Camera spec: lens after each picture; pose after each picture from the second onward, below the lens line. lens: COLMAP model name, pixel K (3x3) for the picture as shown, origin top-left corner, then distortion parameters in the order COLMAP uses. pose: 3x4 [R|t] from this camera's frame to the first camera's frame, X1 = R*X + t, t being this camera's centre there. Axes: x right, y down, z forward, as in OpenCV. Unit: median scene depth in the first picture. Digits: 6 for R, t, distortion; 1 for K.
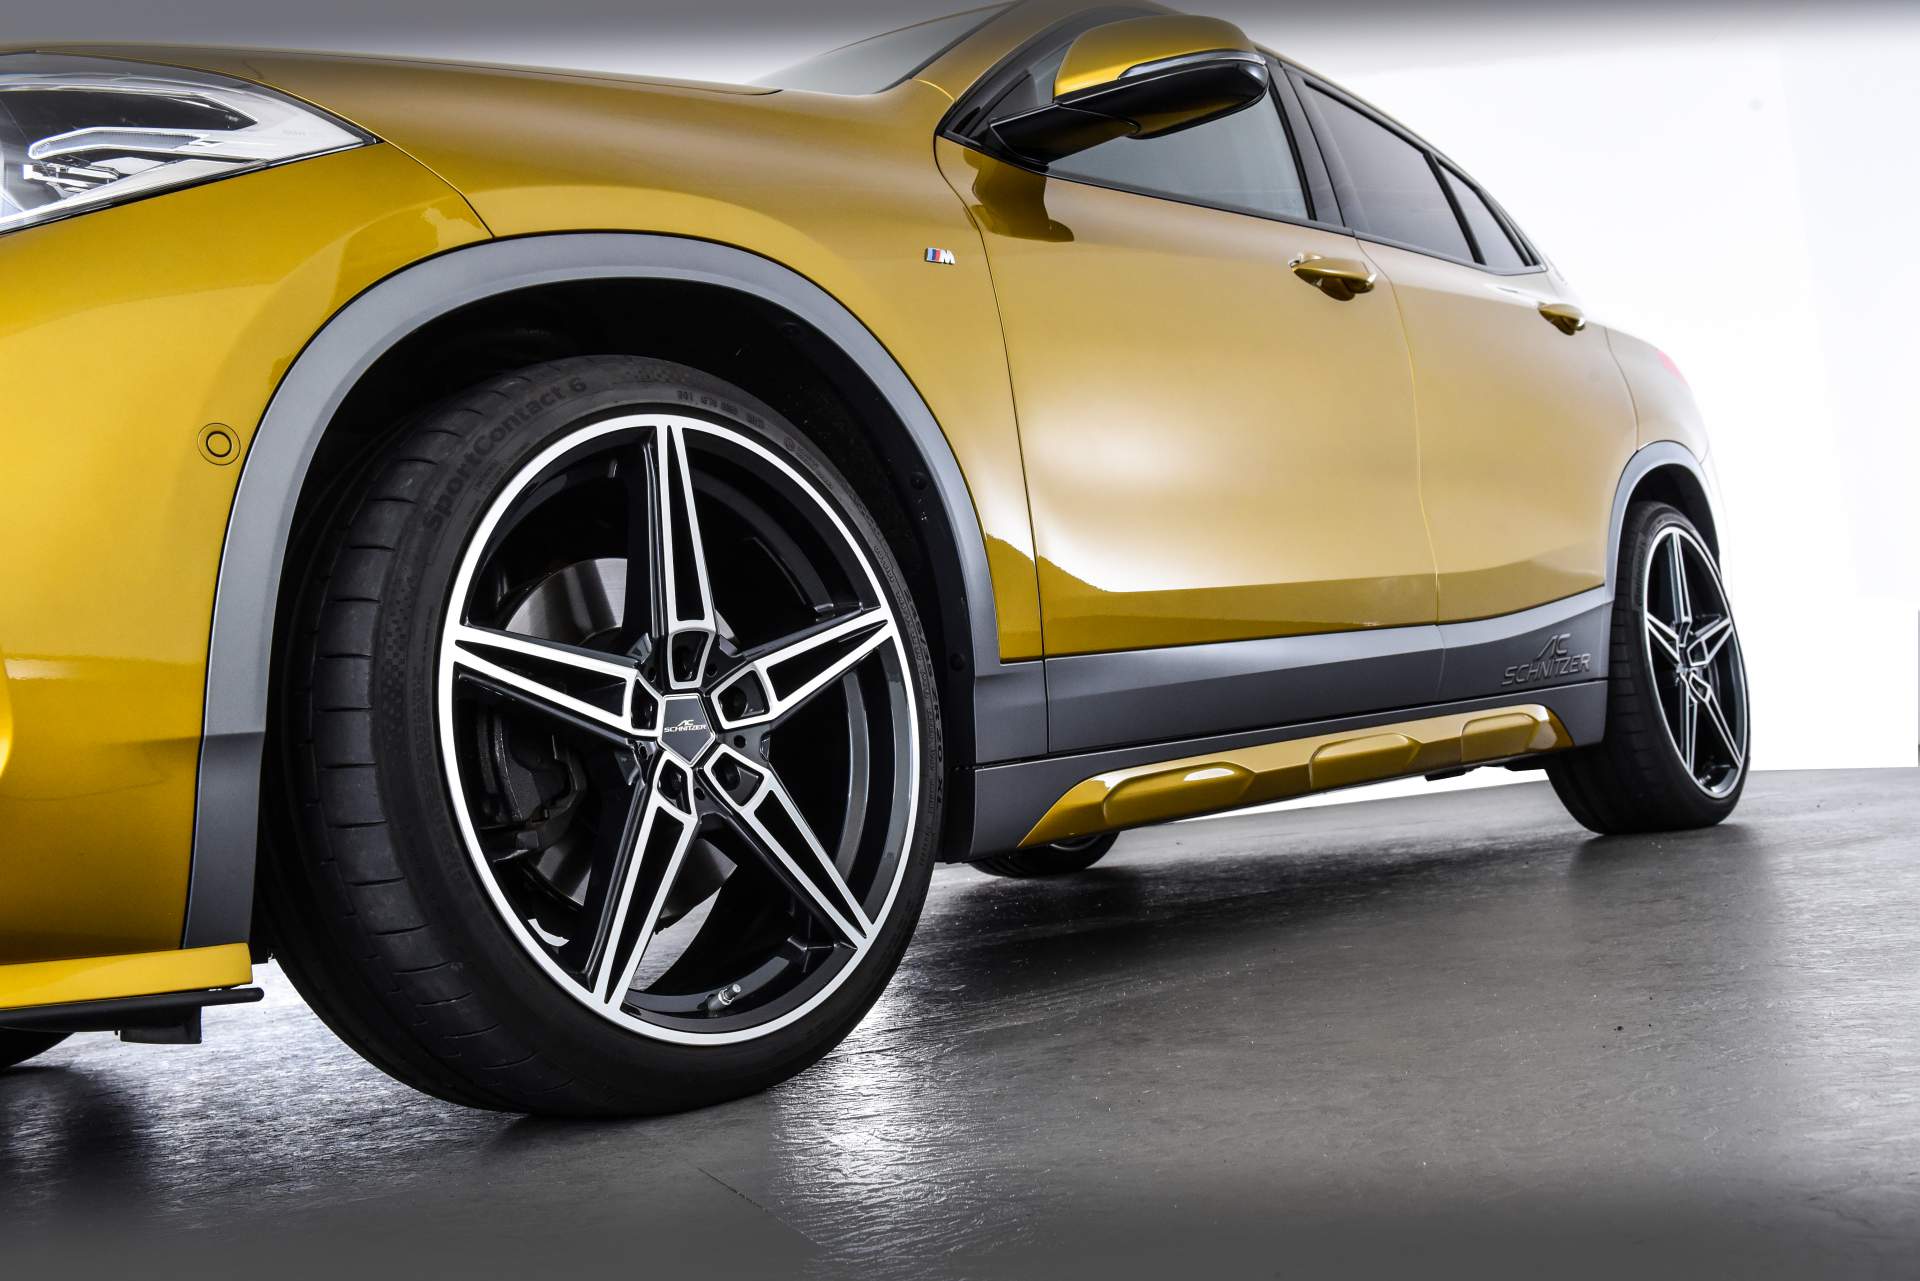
lens RADIAL K [[1851.3, 0, 960.1], [0, 1851.3, 637.0], [0, 0, 1]] dist [0.030227, 0.000000]
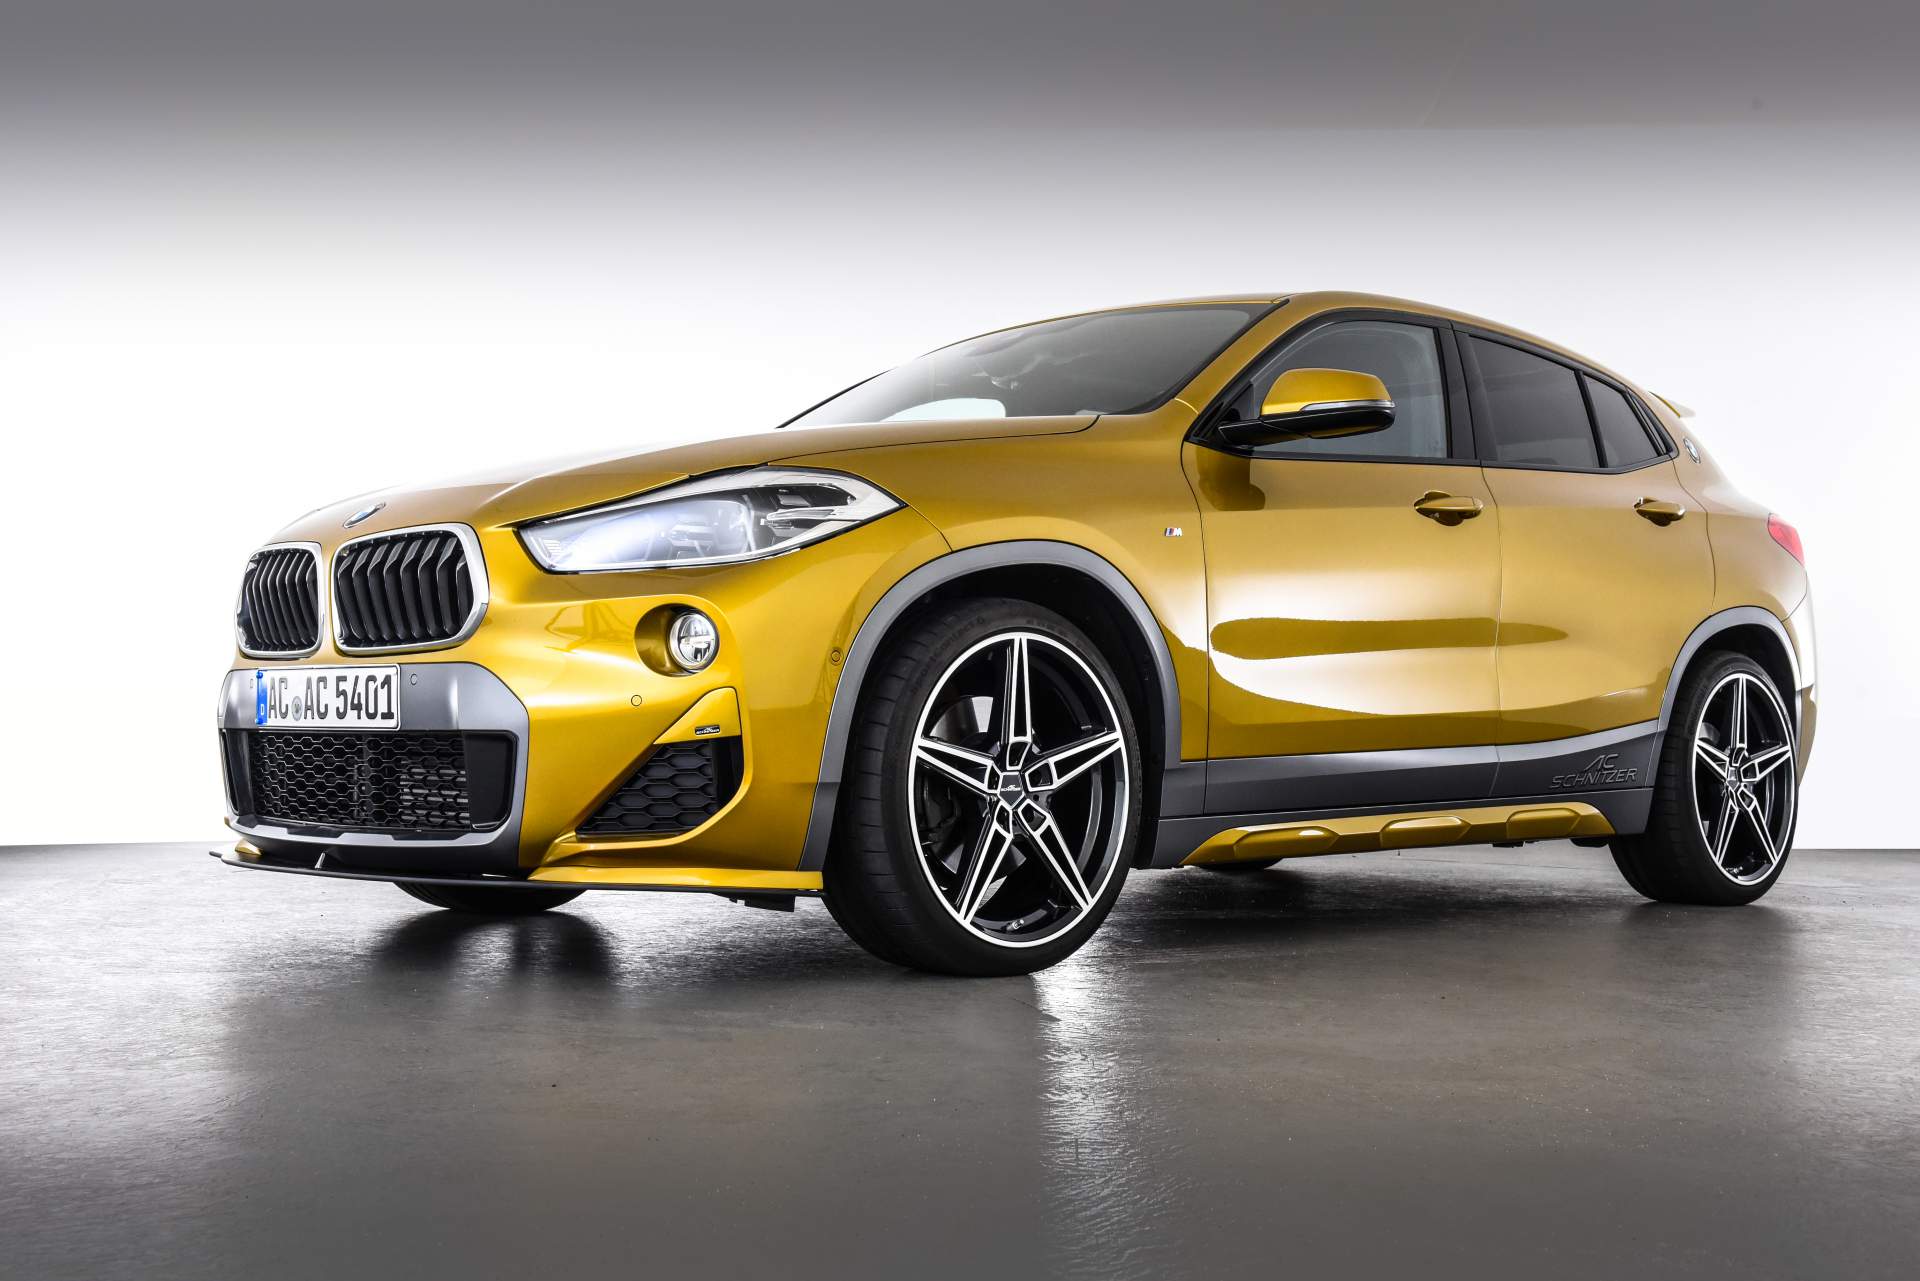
lens RADIAL K [[2140.1, 0, 964.5], [0, 2140.1, 646.5], [0, 0, 1]] dist [0.081352, 0.000000]
pose [[0.986110, 0.120757, -0.114043, 0.041269], [-0.115429, 0.991941, 0.052248, -0.192750], [0.119433, -0.038359, 0.992101, -1.137344]]
